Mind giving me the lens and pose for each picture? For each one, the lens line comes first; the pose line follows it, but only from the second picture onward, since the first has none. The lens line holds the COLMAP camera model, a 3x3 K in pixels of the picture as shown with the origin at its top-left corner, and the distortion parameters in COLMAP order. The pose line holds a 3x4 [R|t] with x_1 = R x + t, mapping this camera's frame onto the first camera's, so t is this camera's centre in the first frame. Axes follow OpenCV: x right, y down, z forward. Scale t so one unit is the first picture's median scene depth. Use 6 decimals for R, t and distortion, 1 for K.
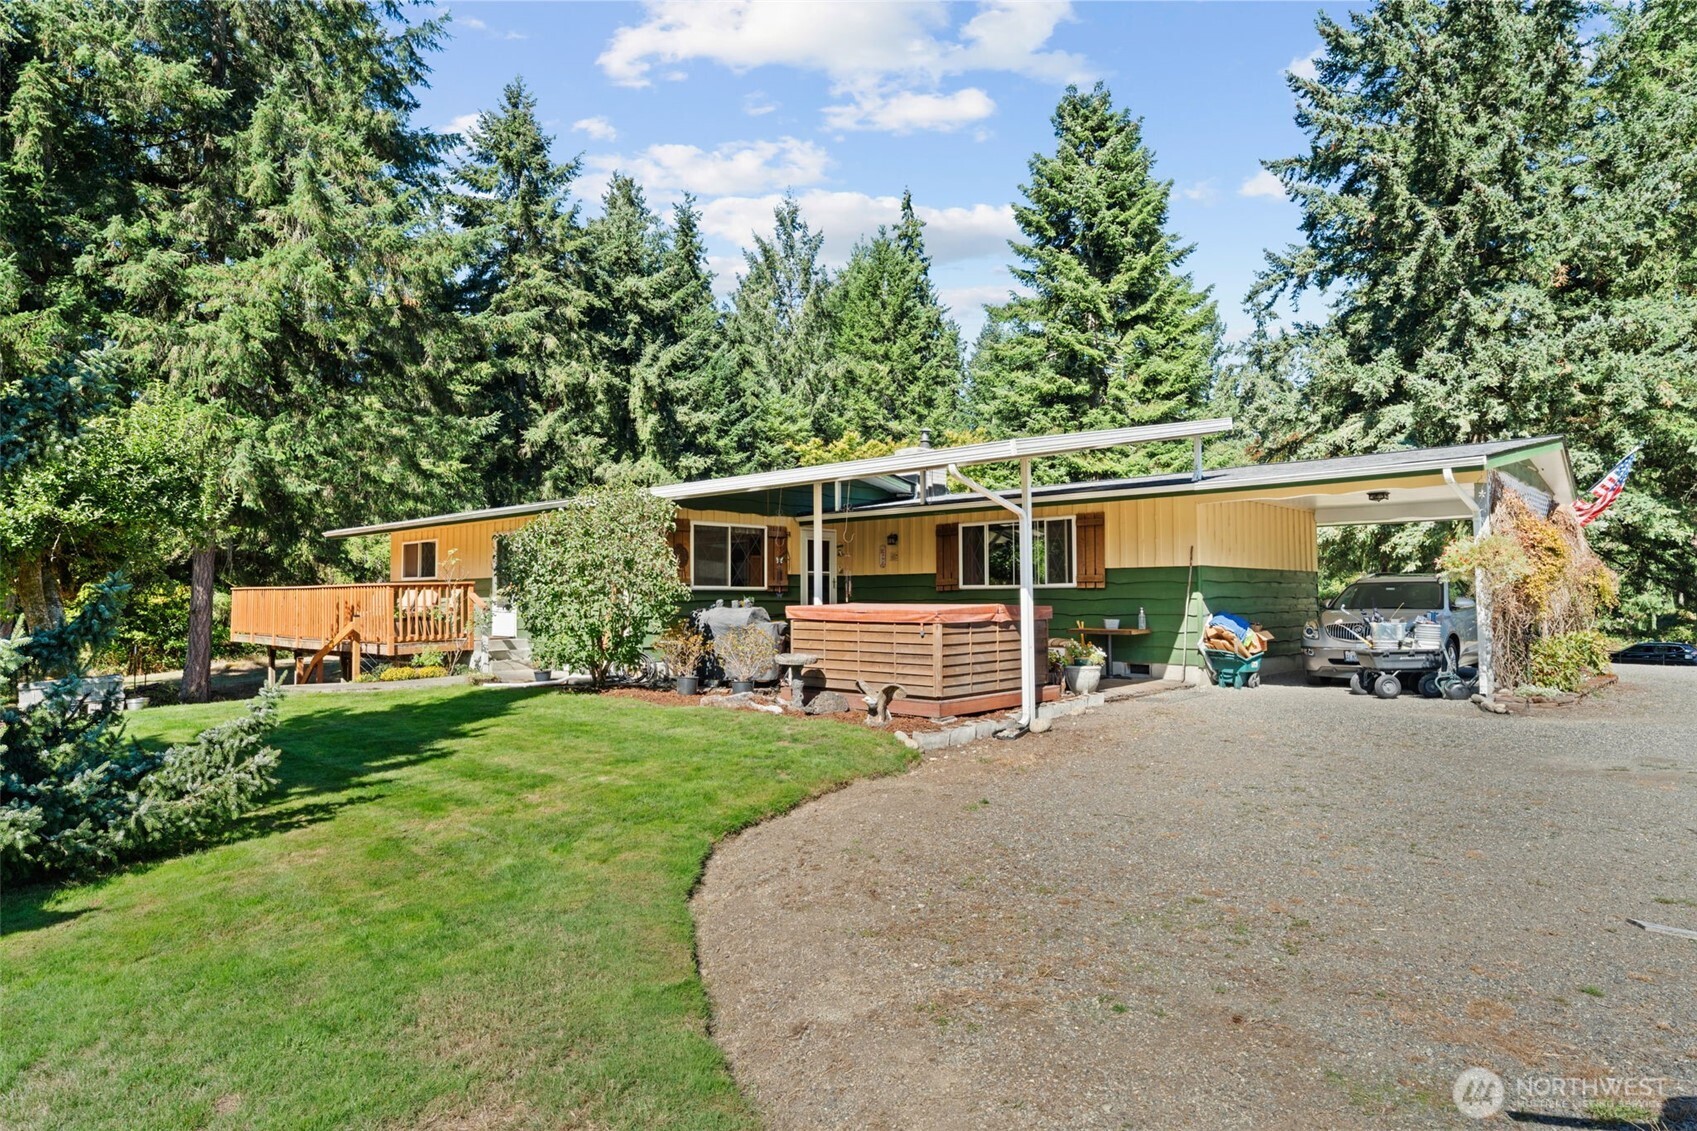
lens RADIAL K [[947.8, 0, 846.9], [0, 947.8, 568.9], [0, 0, 1]] dist [-0.006456, -0.000905]
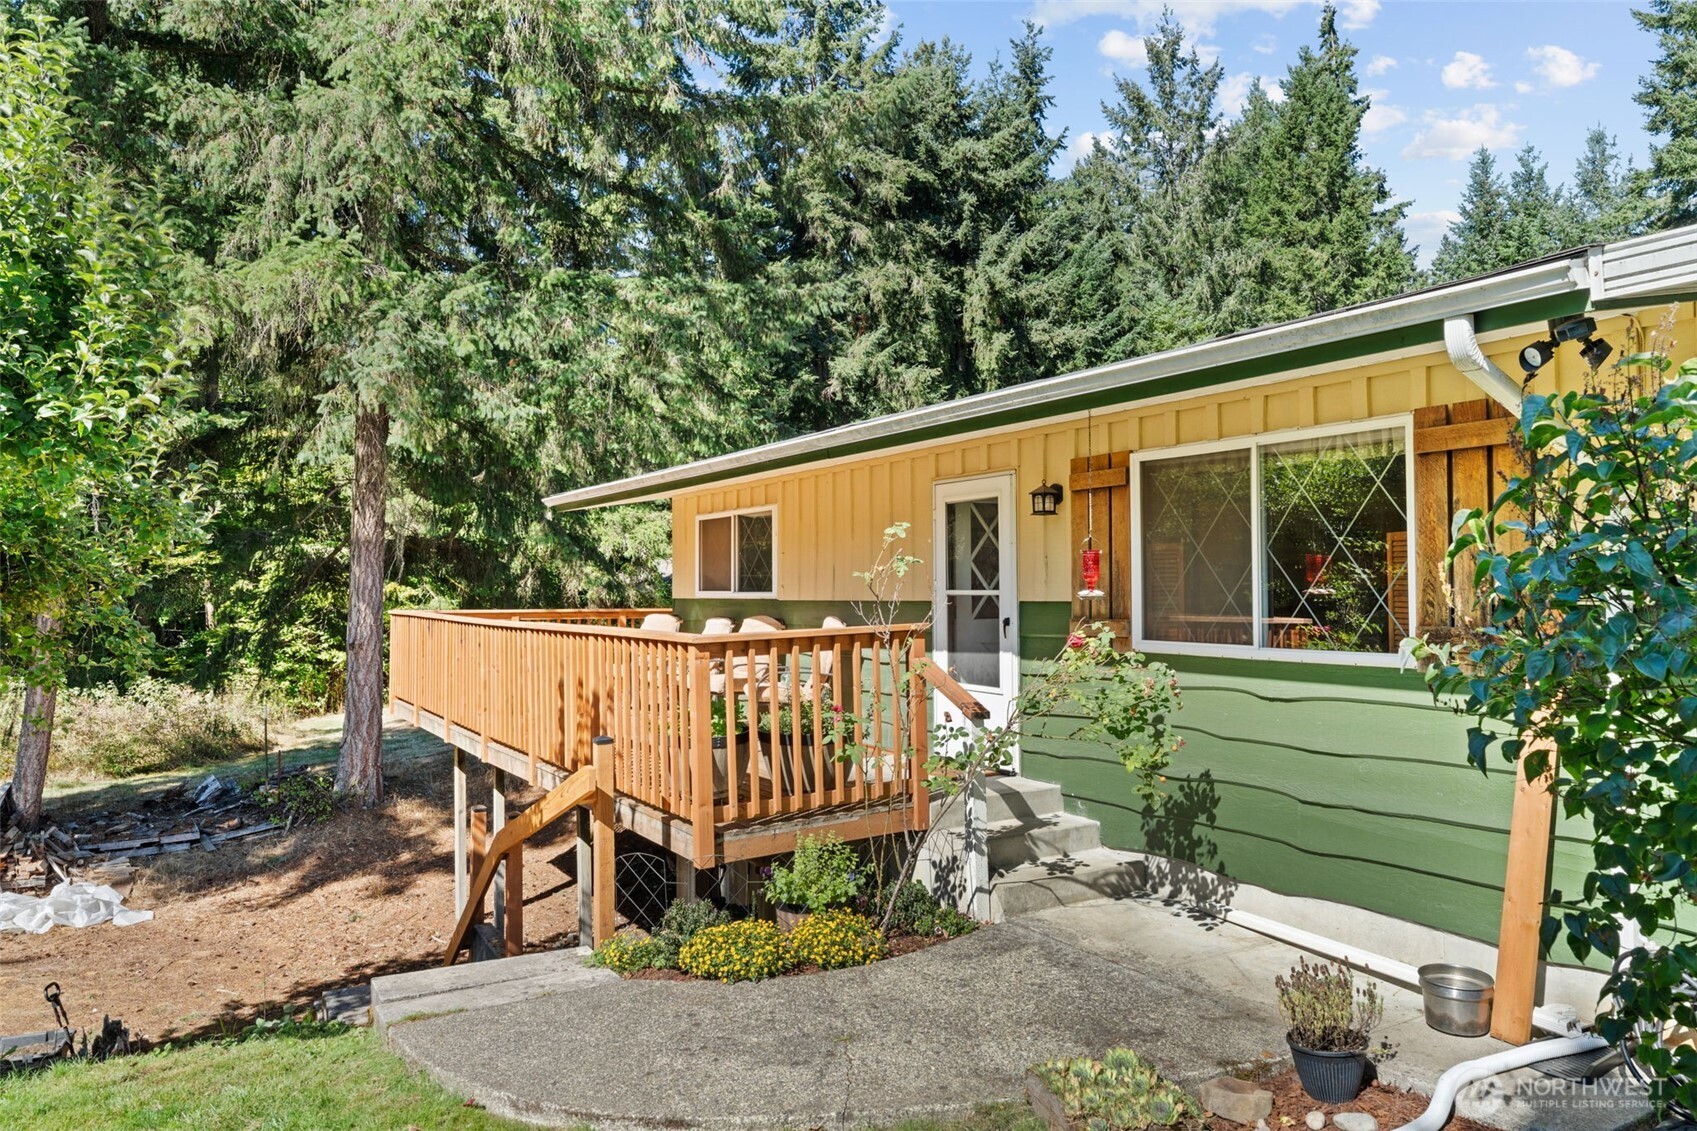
lens RADIAL K [[1183.8, 0, 848.7], [0, 1183.8, 570.5], [0, 0, 1]] dist [0.002012, -0.002654]
pose [[0.960461, -0.005699, -0.278355, -0.071116], [0.009620, 0.999873, 0.012723, -0.002372], [0.278247, -0.014898, 0.960394, 0.138983]]
